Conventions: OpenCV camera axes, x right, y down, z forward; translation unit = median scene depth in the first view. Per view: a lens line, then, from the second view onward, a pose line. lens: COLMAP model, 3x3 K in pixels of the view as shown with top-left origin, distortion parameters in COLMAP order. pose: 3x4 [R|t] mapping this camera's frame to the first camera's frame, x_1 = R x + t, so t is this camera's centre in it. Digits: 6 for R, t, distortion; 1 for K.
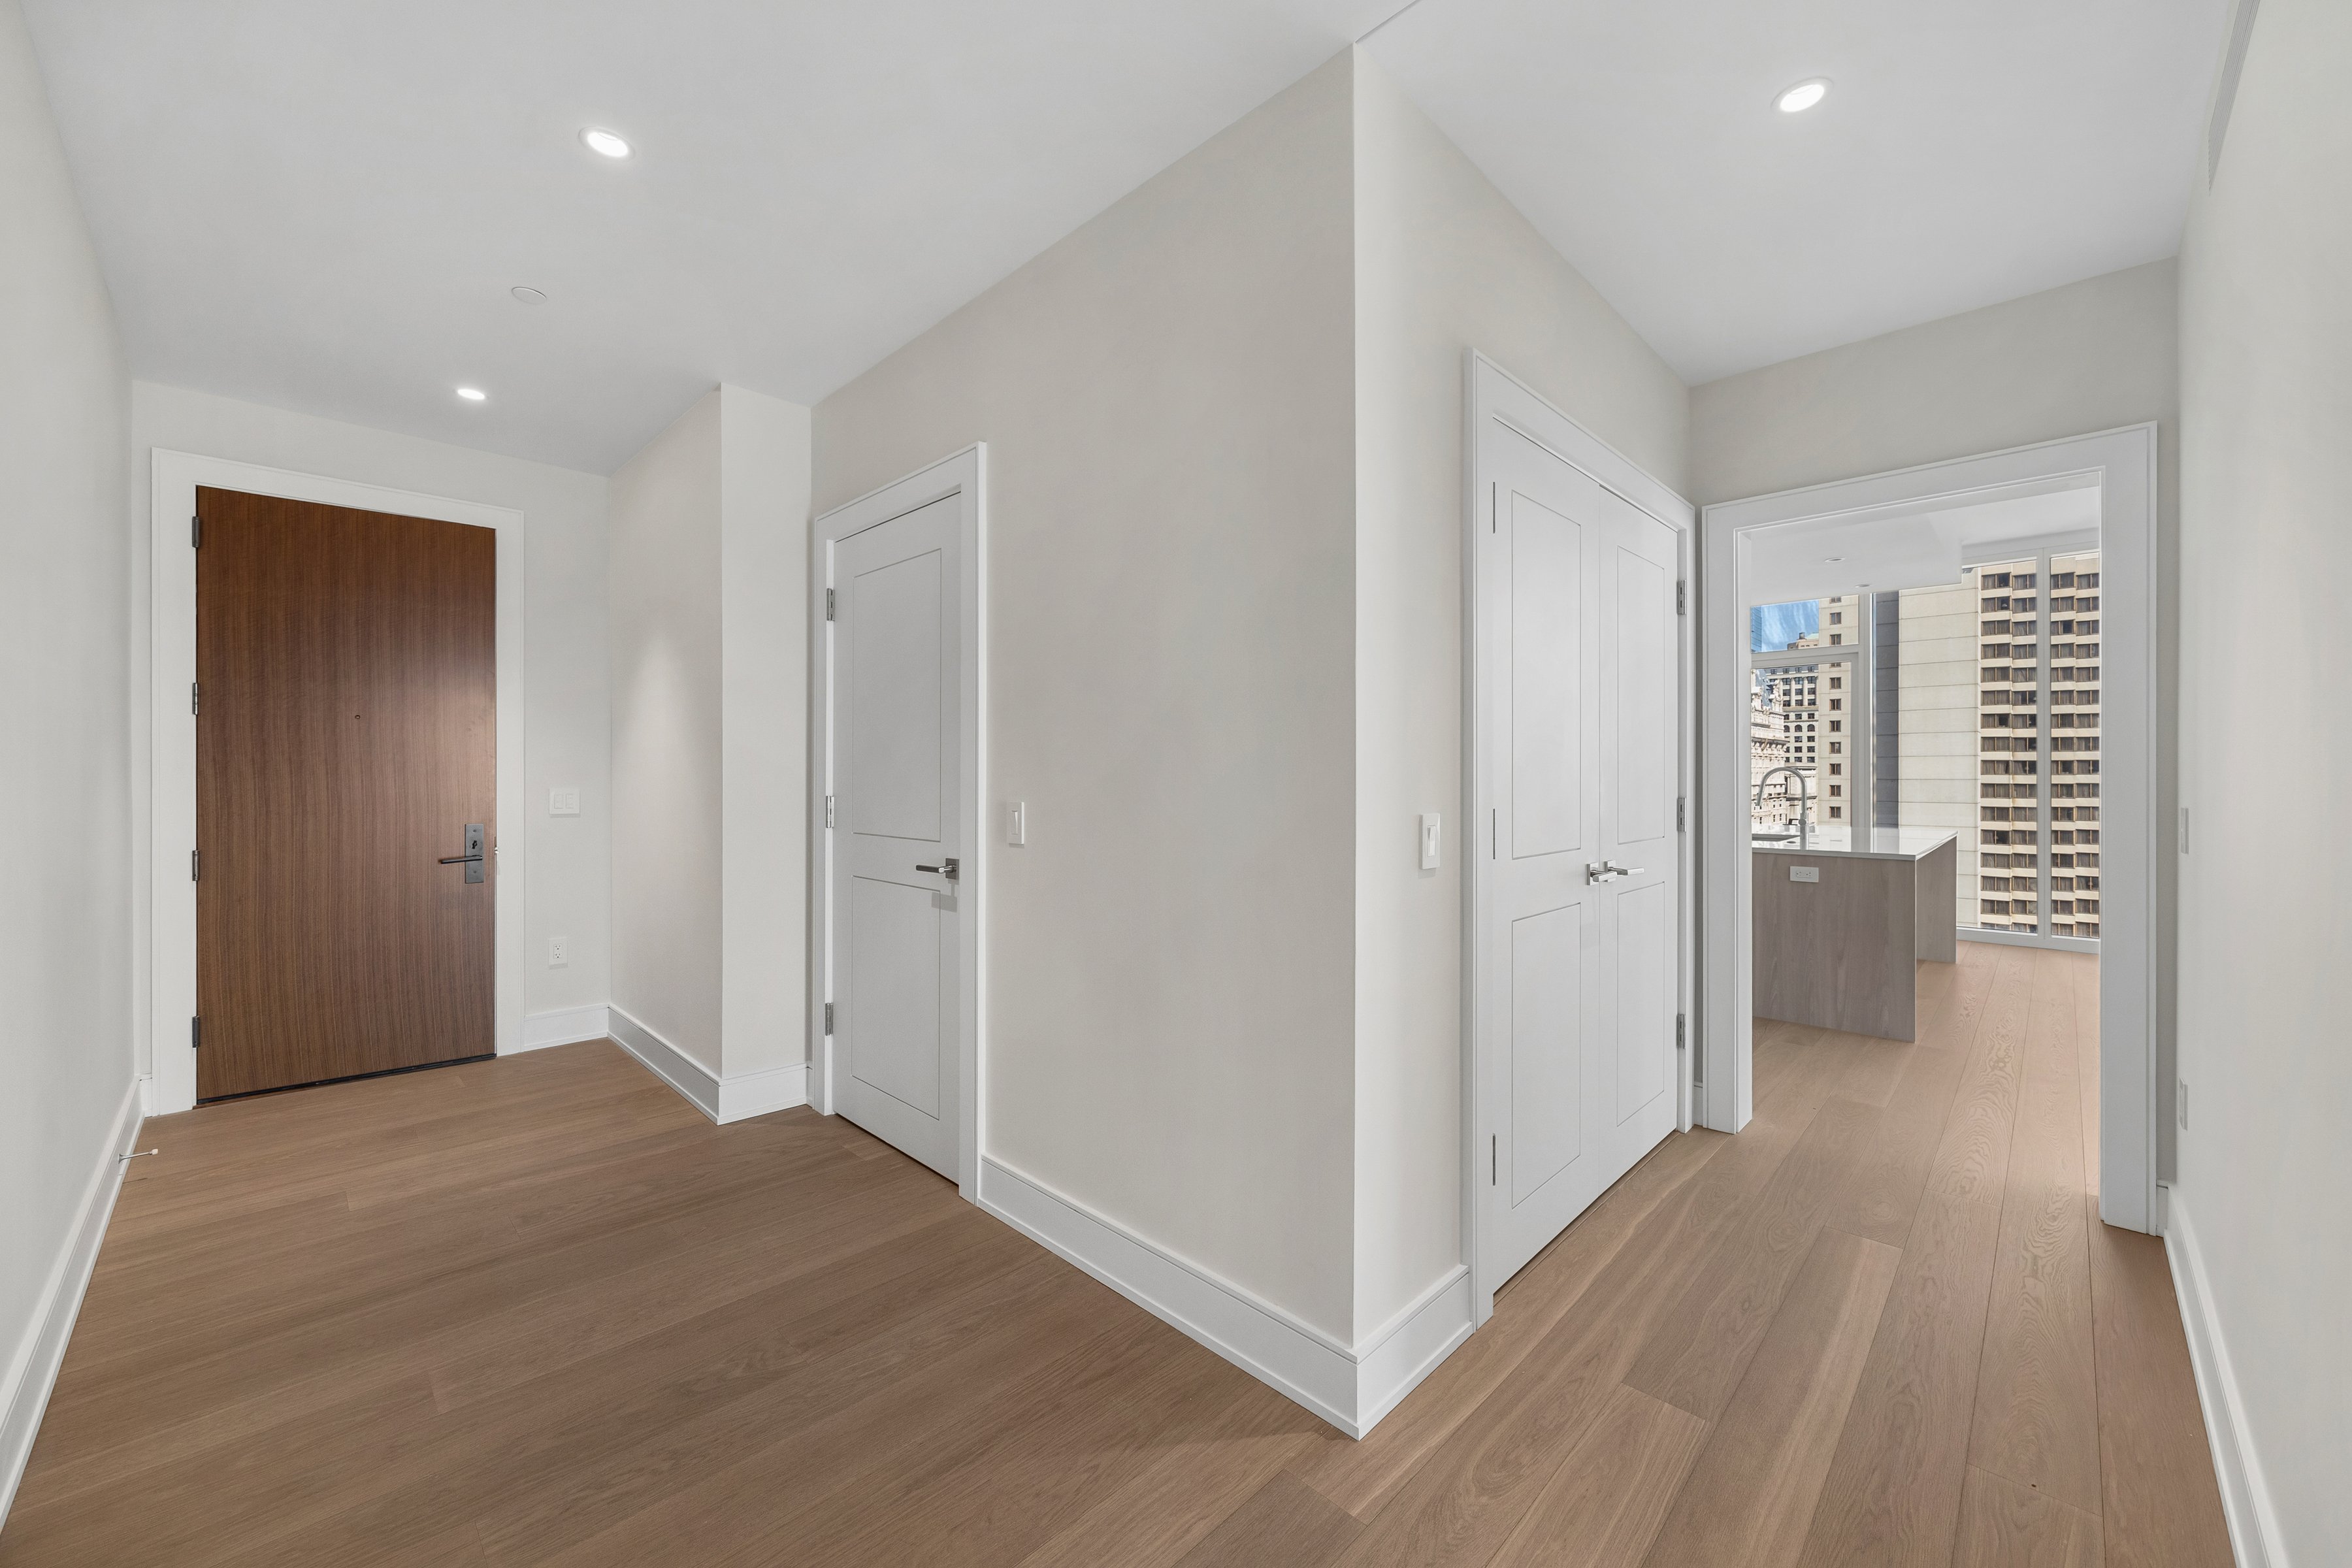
lens RADIAL K [[905.2, 0, 1171.4], [0, 905.2, 775.2], [0, 0, 1]] dist [-0.001131, -0.000047]
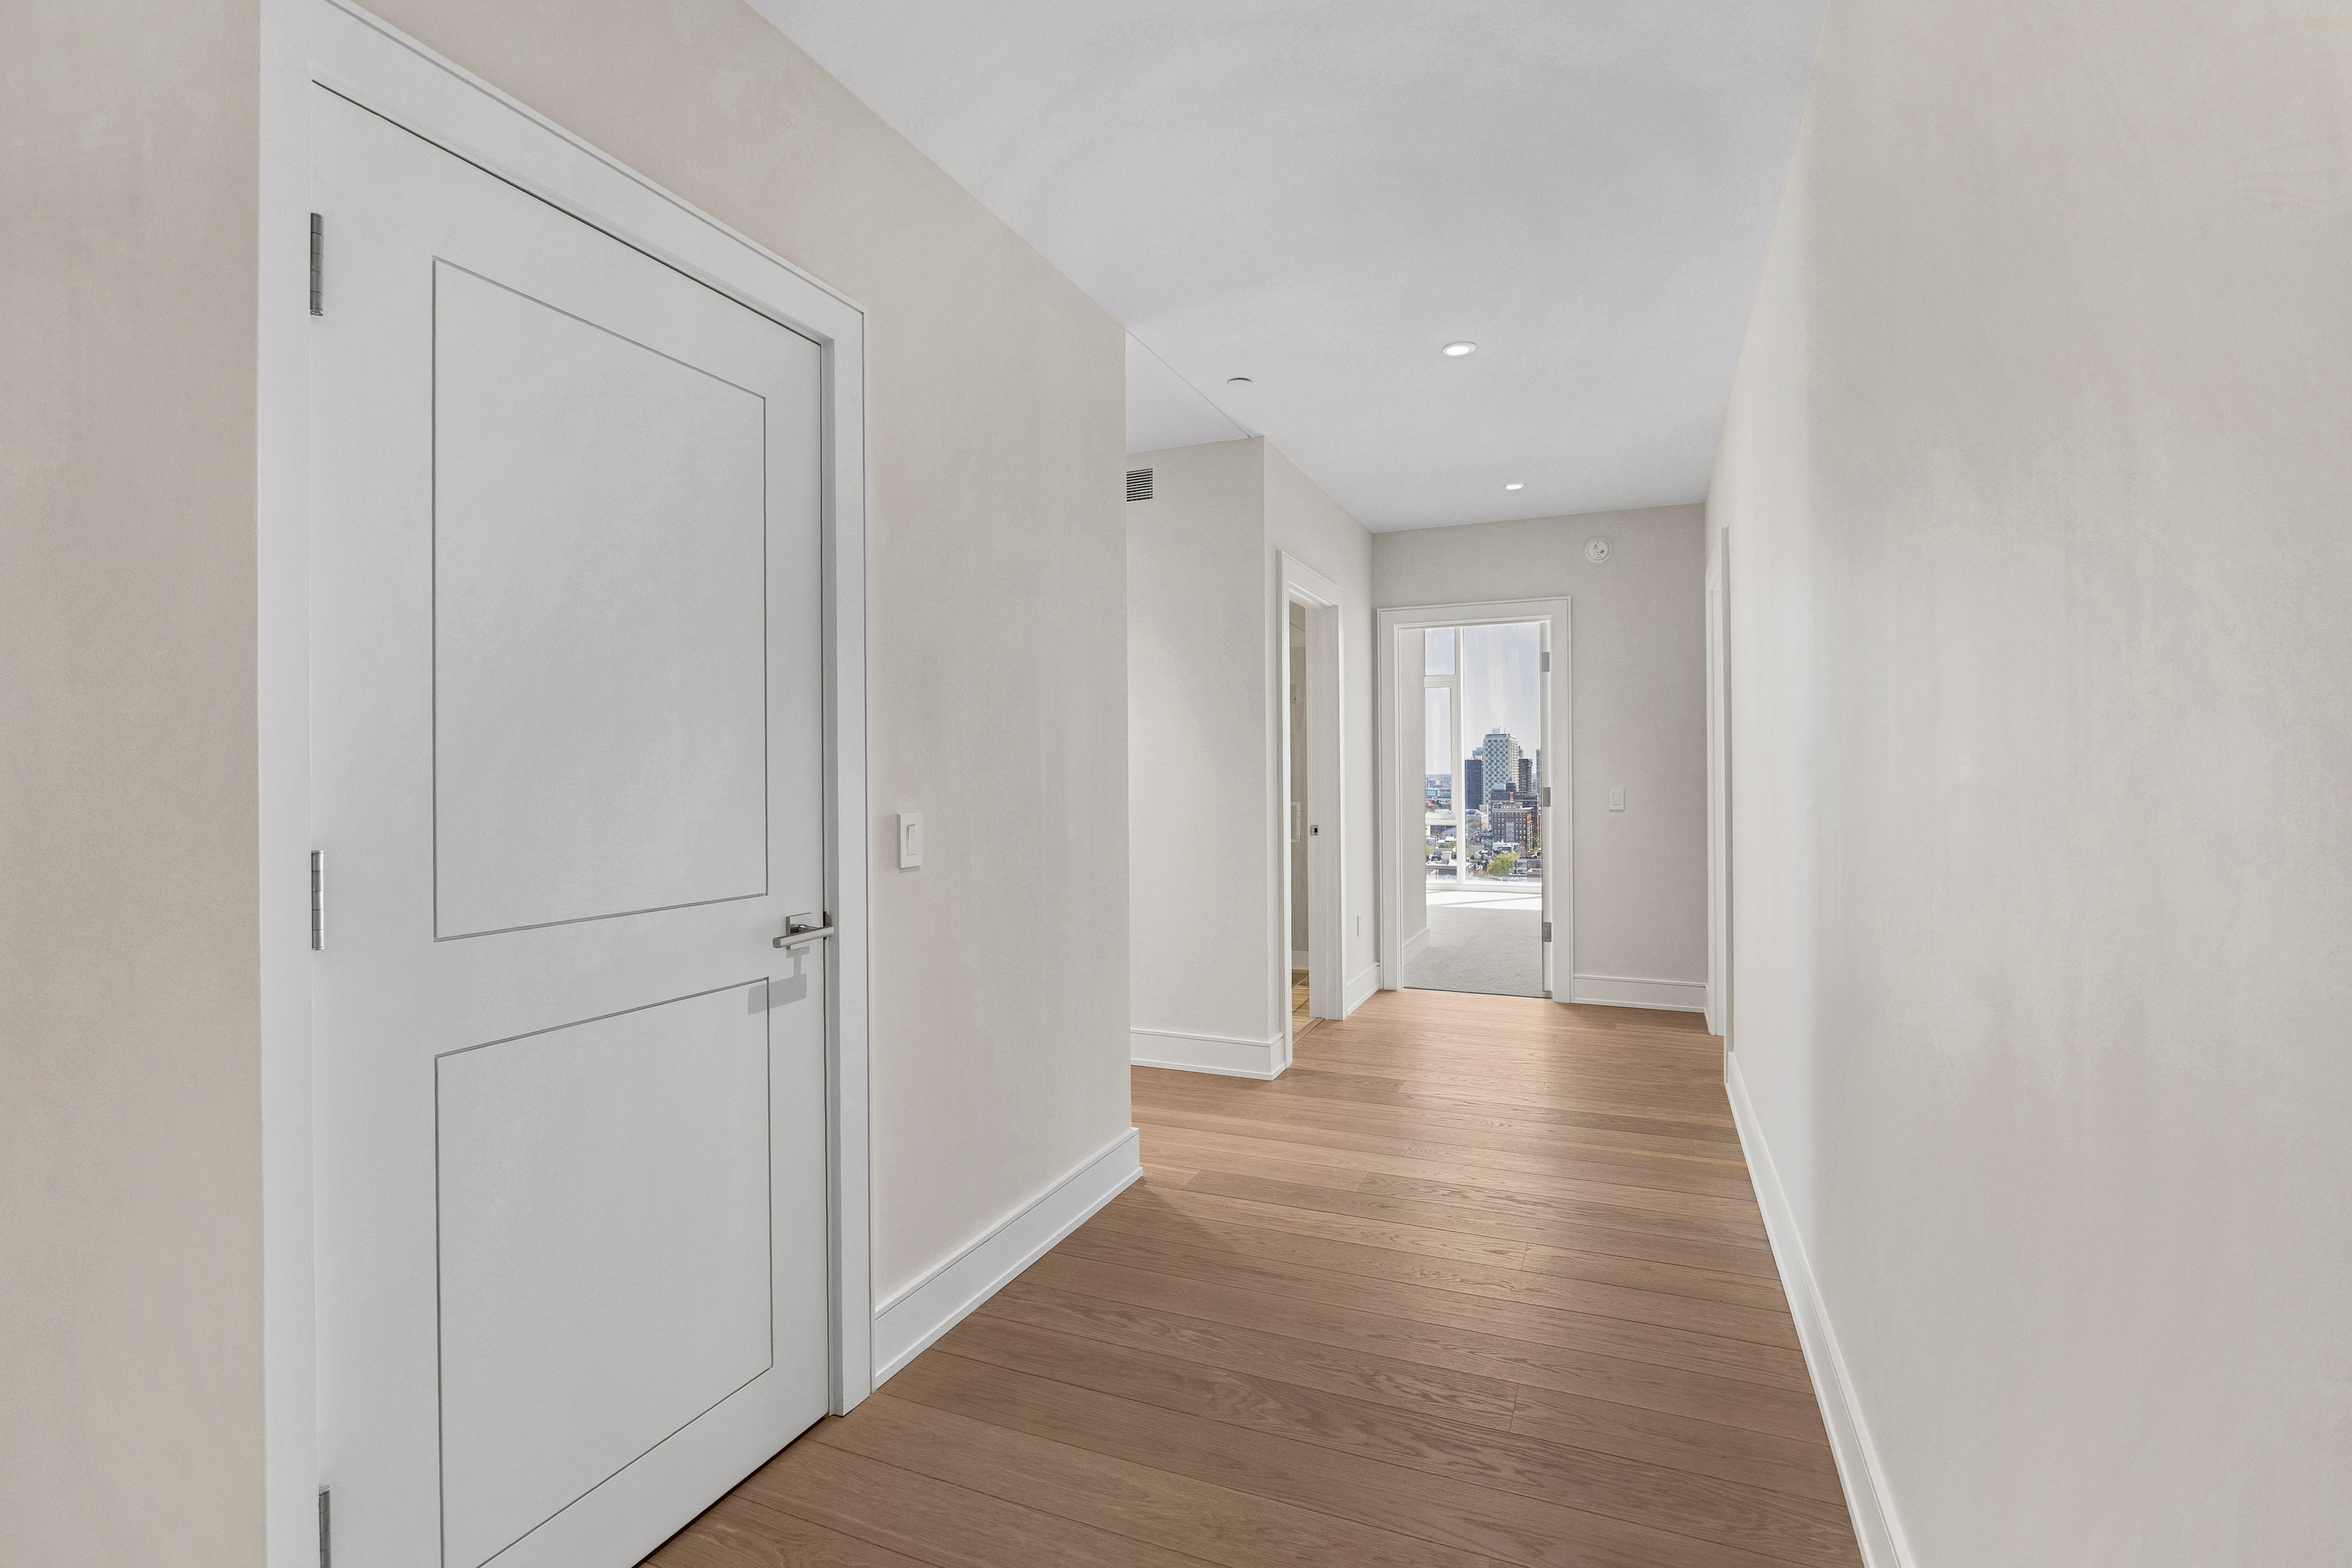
lens RADIAL K [[1037.3, 0, 1176.0], [0, 1037.3, 784.0], [0, 0, 1]] dist [-0.008440, 0.000233]
pose [[-0.370726, 0.004190, 0.928733, -1.451883], [0.006628, 0.999976, -0.001865, 0.006769], [-0.928719, 0.005464, -0.370745, 1.485417]]
